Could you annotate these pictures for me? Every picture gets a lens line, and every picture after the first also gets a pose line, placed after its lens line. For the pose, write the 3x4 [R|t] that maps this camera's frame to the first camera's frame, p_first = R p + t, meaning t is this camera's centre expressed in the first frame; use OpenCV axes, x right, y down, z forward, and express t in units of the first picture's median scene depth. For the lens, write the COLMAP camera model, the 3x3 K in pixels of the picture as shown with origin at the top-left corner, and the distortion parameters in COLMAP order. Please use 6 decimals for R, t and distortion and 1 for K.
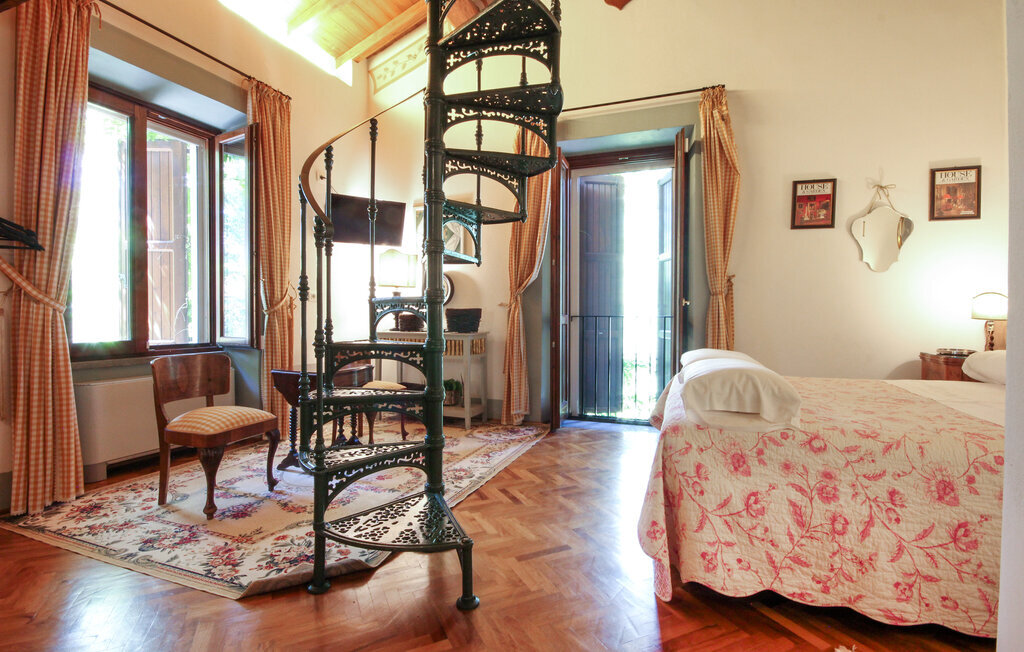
lens RADIAL K [[486.5, 0, 518.1], [0, 486.5, 317.5], [0, 0, 1]] dist [-0.000926, 0.000280]
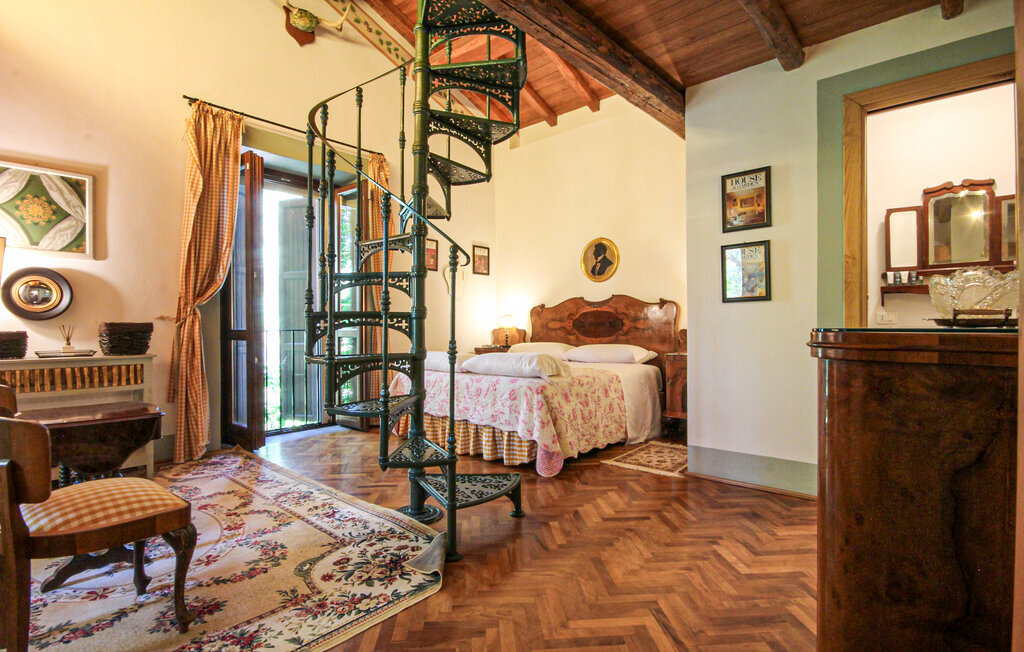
lens RADIAL K [[486.5, 0, 517.4], [0, 486.5, 325.3], [0, 0, 1]] dist [-0.000926, 0.000280]
pose [[0.356110, -0.003545, 0.934437, -1.255509], [0.013804, 0.999904, -0.001467, -0.008491], [-0.934342, 0.013421, 0.356125, 0.359102]]
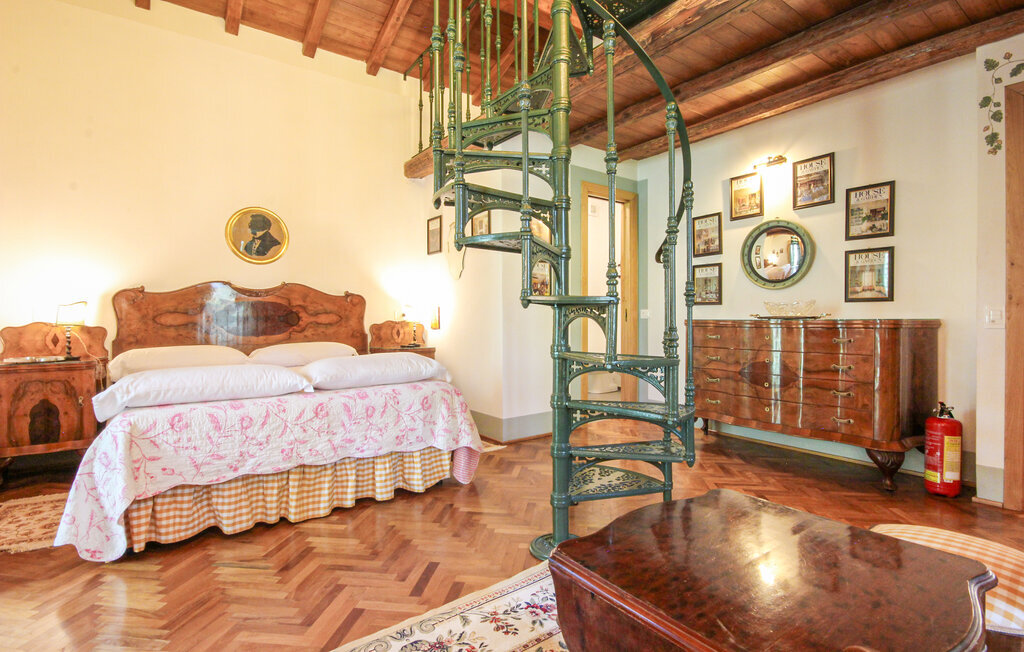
lens RADIAL K [[486.5, 0, 512.5], [0, 486.5, 324.4], [0, 0, 1]] dist [-0.000926, 0.000280]
pose [[-0.834017, -0.002534, 0.551732, -0.661333], [0.009106, 0.999790, 0.018357, -0.016782], [-0.551663, 0.020334, -0.833819, 1.955614]]
